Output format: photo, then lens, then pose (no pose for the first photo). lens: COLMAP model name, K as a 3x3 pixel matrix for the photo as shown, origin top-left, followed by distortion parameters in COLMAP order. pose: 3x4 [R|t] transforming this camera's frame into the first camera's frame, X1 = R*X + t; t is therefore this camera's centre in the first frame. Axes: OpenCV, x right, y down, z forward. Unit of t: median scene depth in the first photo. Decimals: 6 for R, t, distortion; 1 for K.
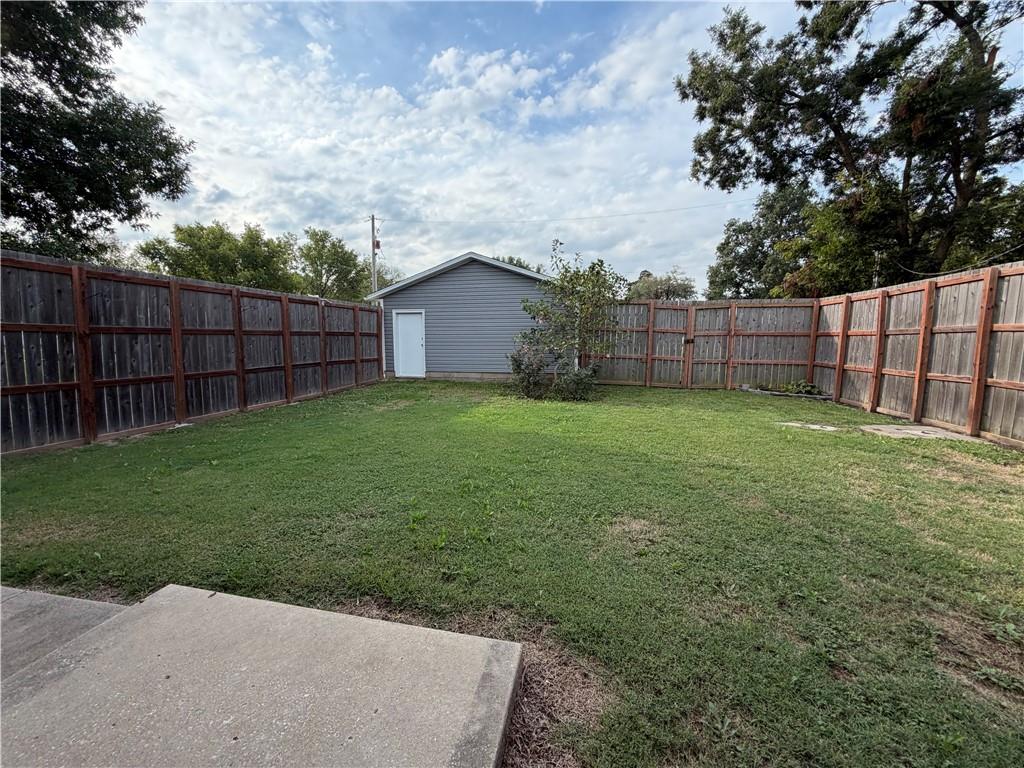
lens RADIAL K [[405.9, 0, 506.9], [0, 405.9, 386.7], [0, 0, 1]] dist [-0.002256, -0.000301]
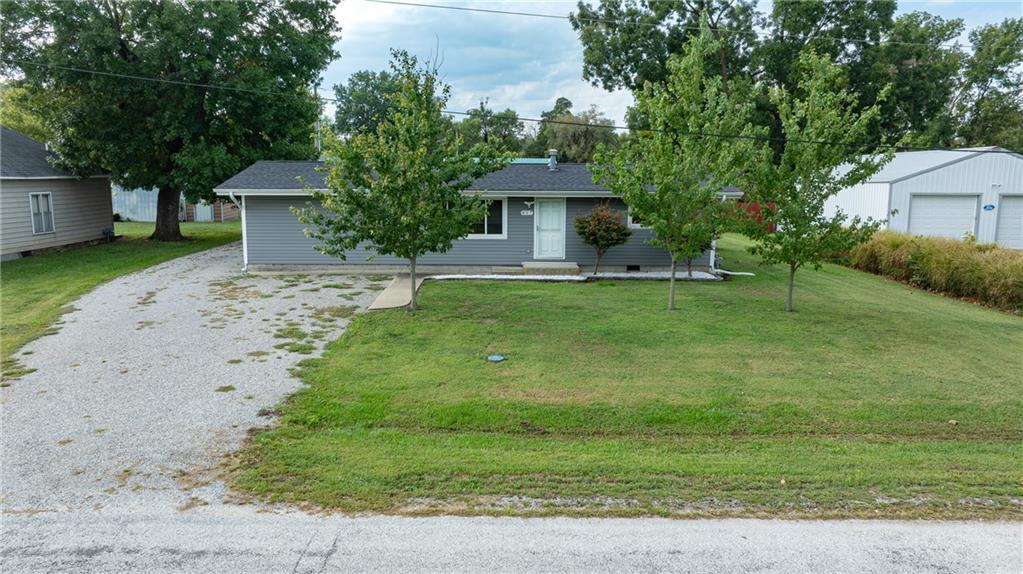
lens RADIAL K [[726.0, 0, 515.8], [0, 726.0, 287.8], [0, 0, 1]] dist [-0.019448, -0.002971]
pose [[0.969046, -0.034436, 0.244466, -0.729595], [0.026440, 0.999005, 0.035919, 0.169841], [-0.245460, -0.028344, 0.968992, -2.514926]]
